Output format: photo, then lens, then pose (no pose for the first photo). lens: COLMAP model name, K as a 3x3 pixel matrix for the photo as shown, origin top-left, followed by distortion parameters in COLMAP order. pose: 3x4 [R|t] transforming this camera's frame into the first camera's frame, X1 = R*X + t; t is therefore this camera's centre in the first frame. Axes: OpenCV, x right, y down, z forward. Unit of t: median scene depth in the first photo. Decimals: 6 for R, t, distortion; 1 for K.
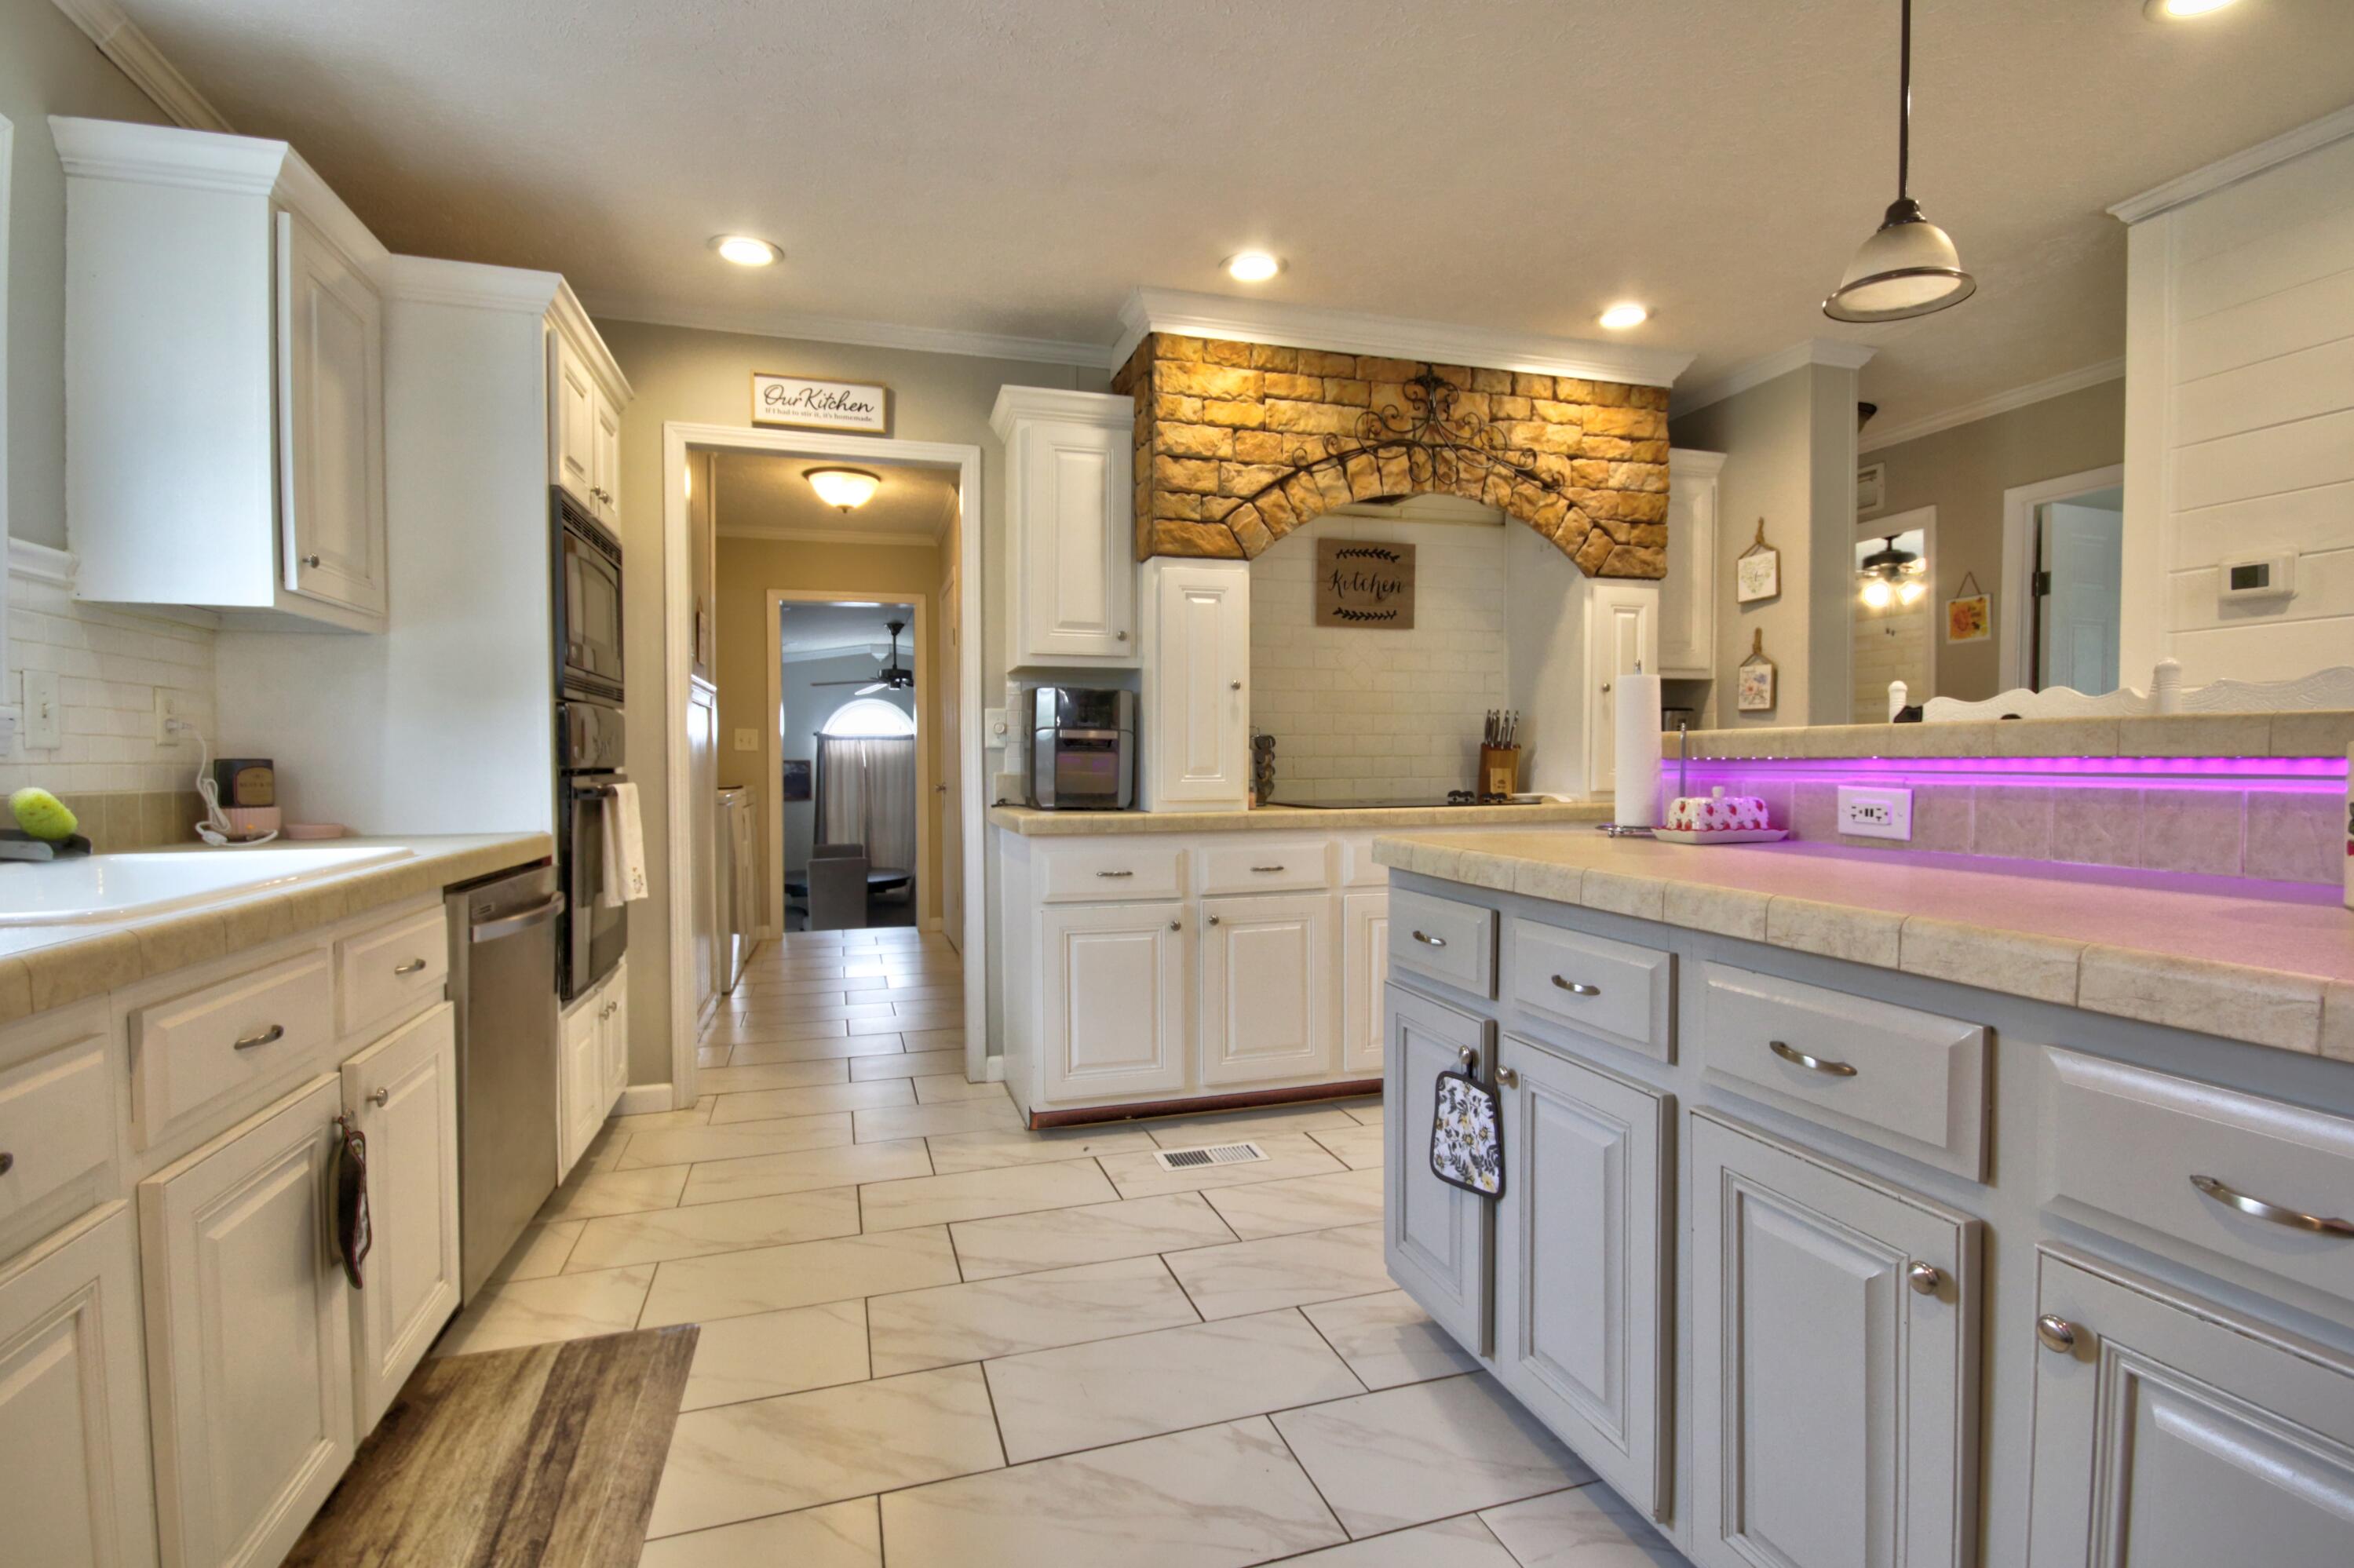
lens RADIAL K [[1091.2, 0, 1174.9], [0, 1091.2, 776.7], [0, 0, 1]] dist [0.011227, -0.012919]
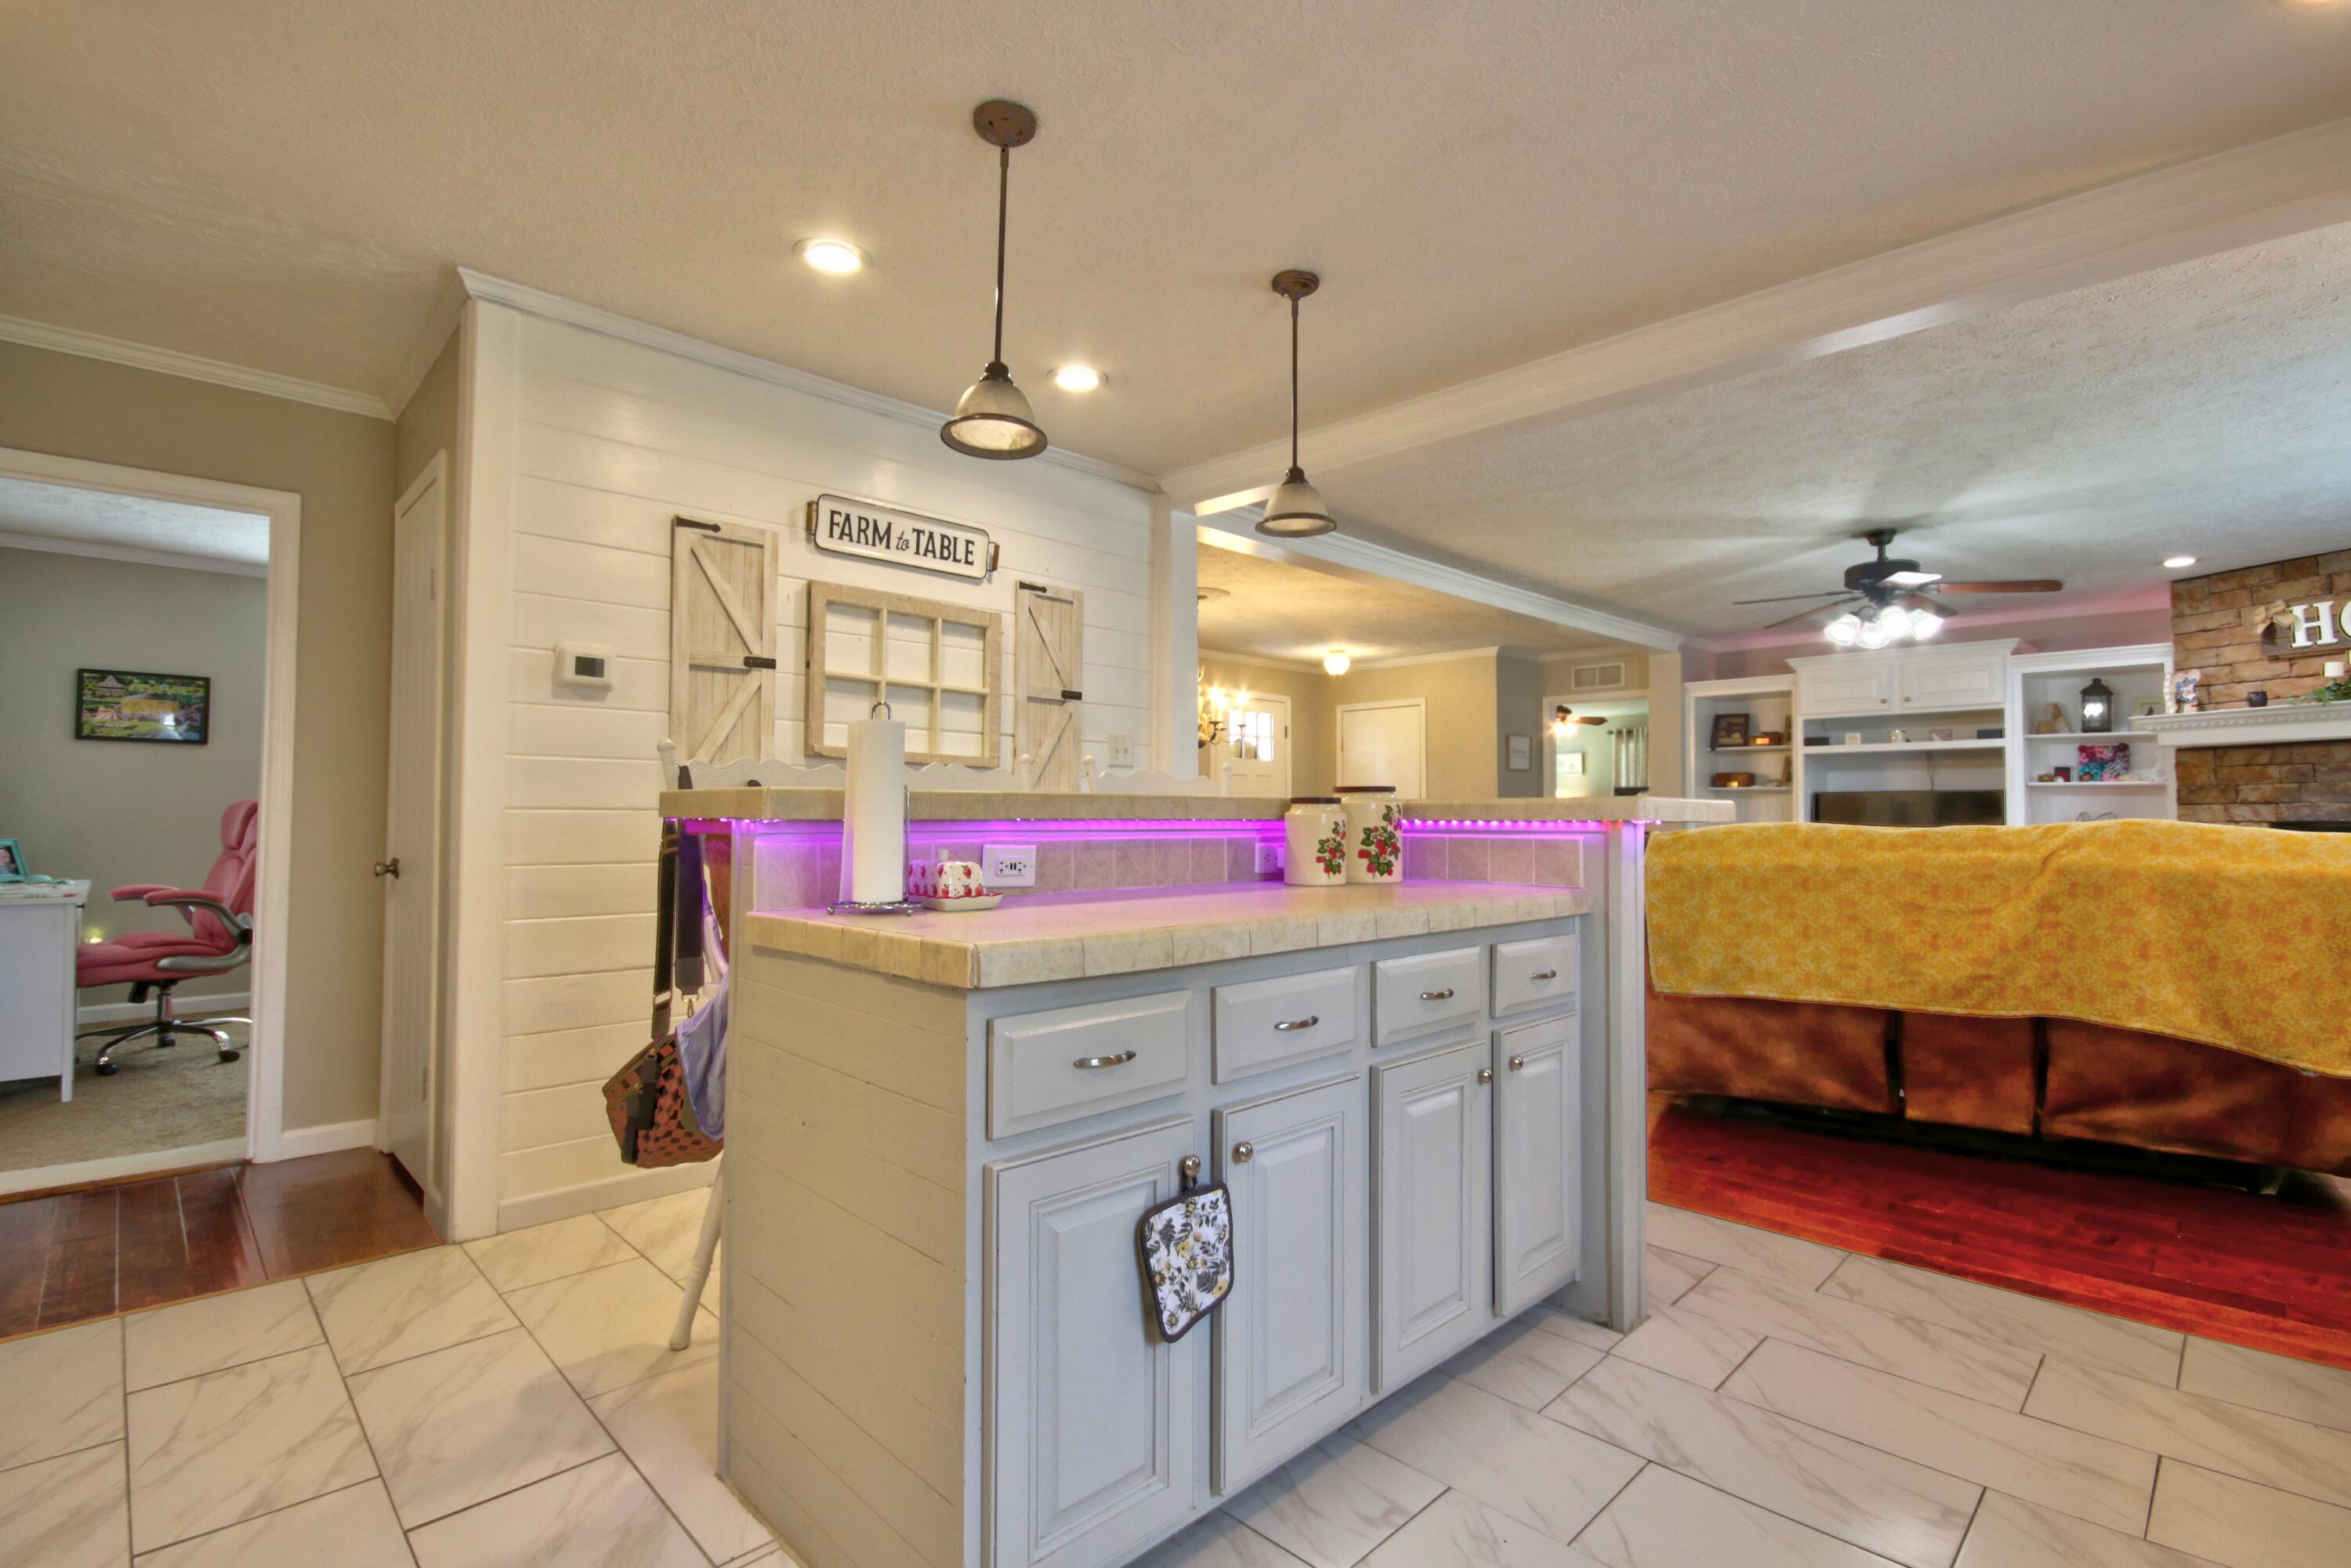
lens RADIAL K [[1089.9, 0, 1164.2], [0, 1089.9, 785.4], [0, 0, 1]] dist [0.011227, -0.012919]
pose [[-0.458455, 0.029165, 0.888239, -0.243670], [0.014370, 0.999574, -0.025404, -0.011148], [-0.888601, 0.001117, -0.458679, 0.697671]]
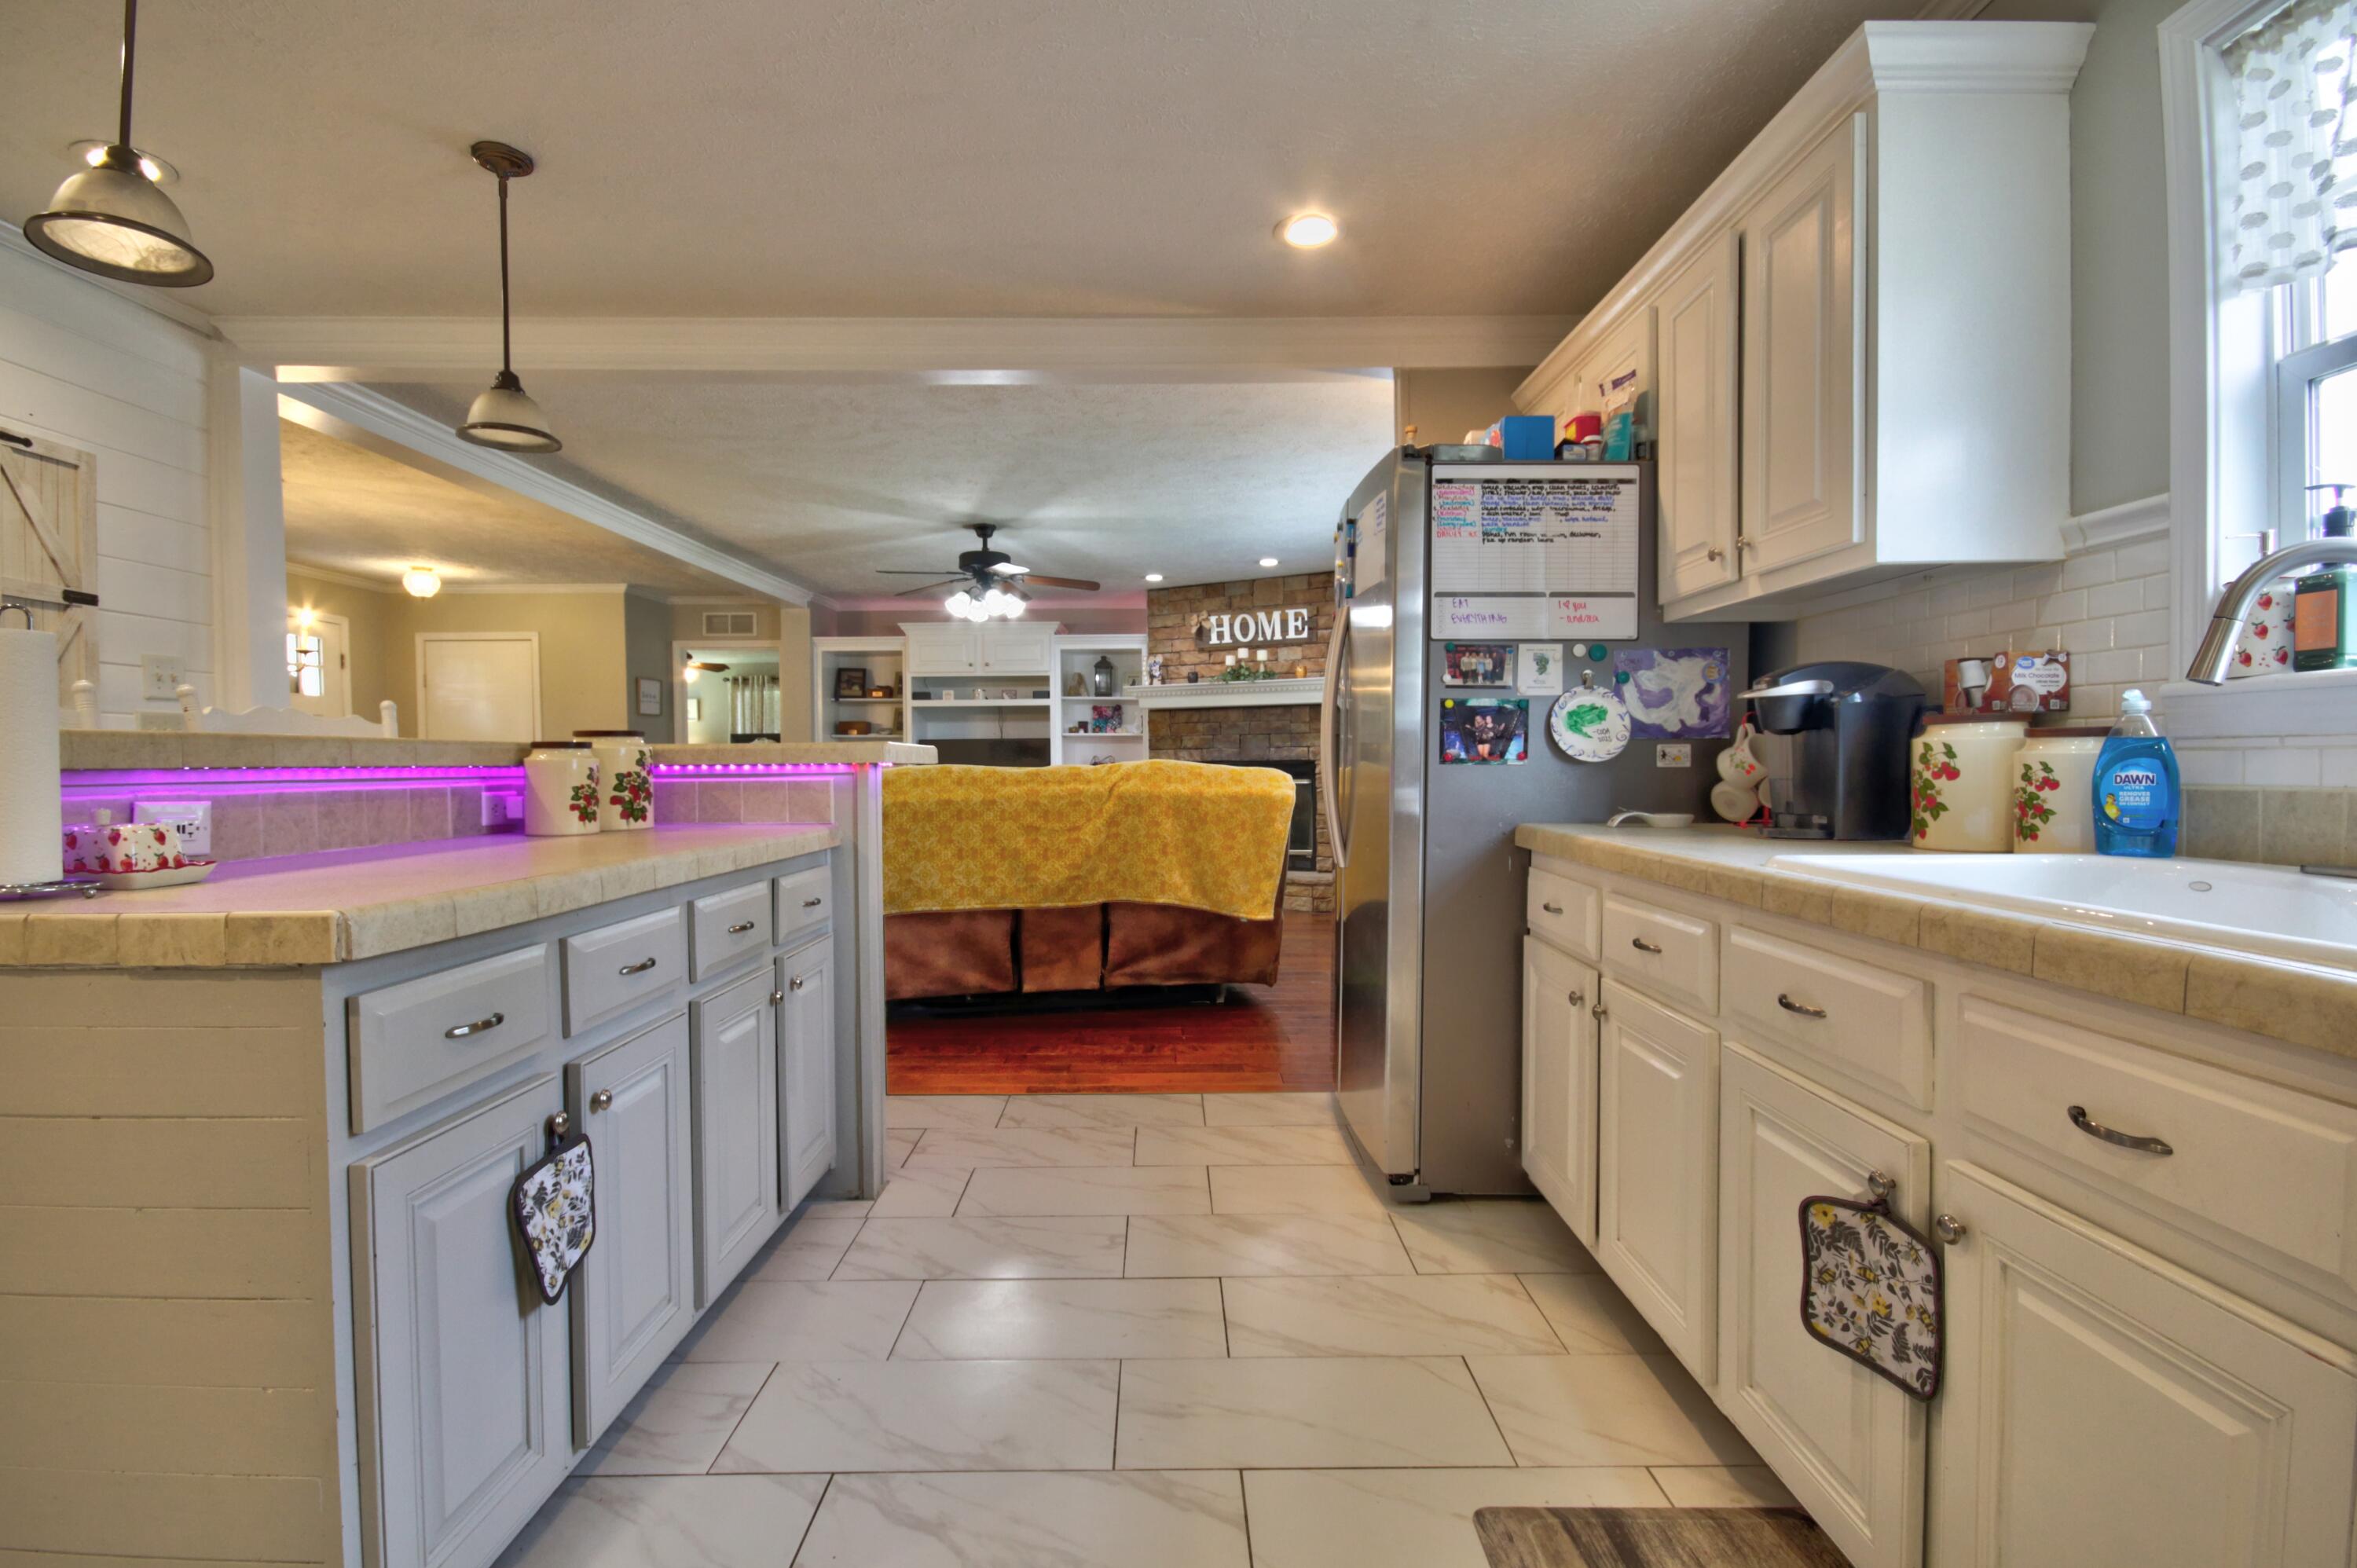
lens RADIAL K [[1092.6, 0, 1176.0], [0, 1092.6, 784.2], [0, 0, 1]] dist [0.011227, -0.012919]
pose [[-0.957409, 0.006366, 0.288664, -0.207152], [0.017435, 0.999207, 0.035790, -0.011246], [-0.288207, 0.039298, -0.956761, 0.813831]]
